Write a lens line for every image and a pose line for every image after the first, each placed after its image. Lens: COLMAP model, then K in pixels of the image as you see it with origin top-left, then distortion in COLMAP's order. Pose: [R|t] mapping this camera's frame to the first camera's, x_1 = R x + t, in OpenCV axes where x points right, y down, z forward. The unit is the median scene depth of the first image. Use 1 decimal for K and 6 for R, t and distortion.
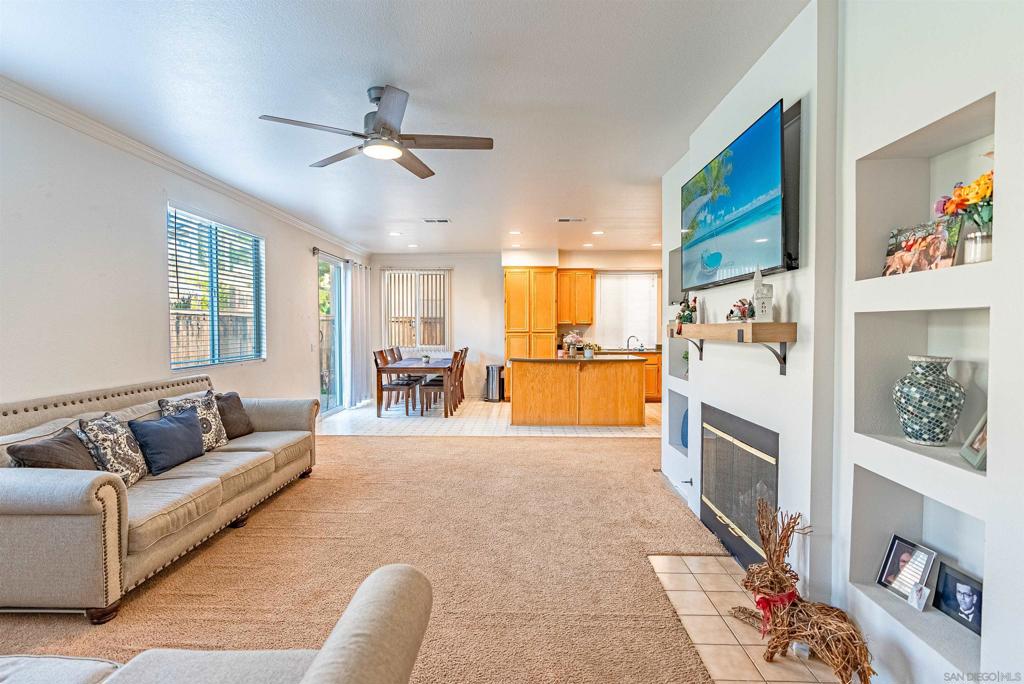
lens RADIAL K [[465.4, 0, 514.4], [0, 465.4, 339.7], [0, 0, 1]] dist [-0.004589, -0.000318]
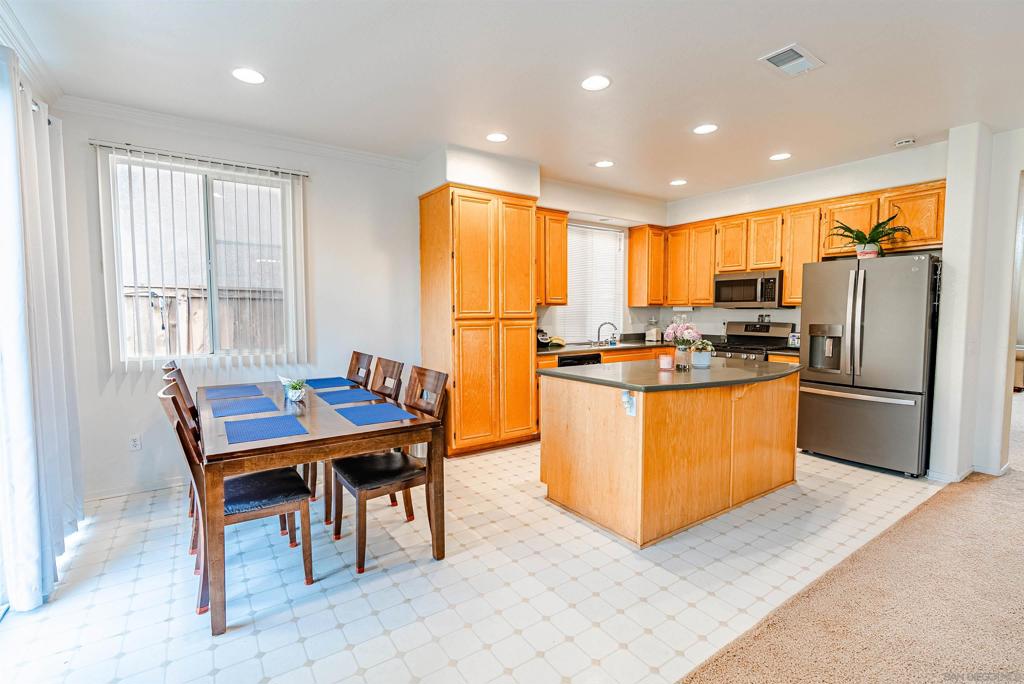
lens RADIAL K [[465.4, 0, 512.9], [0, 465.4, 339.3], [0, 0, 1]] dist [-0.004589, -0.000318]
pose [[0.817866, -0.034051, 0.574400, -0.253060], [0.011207, 0.999001, 0.043263, -0.014791], [-0.575299, -0.028946, 0.817431, 0.560650]]
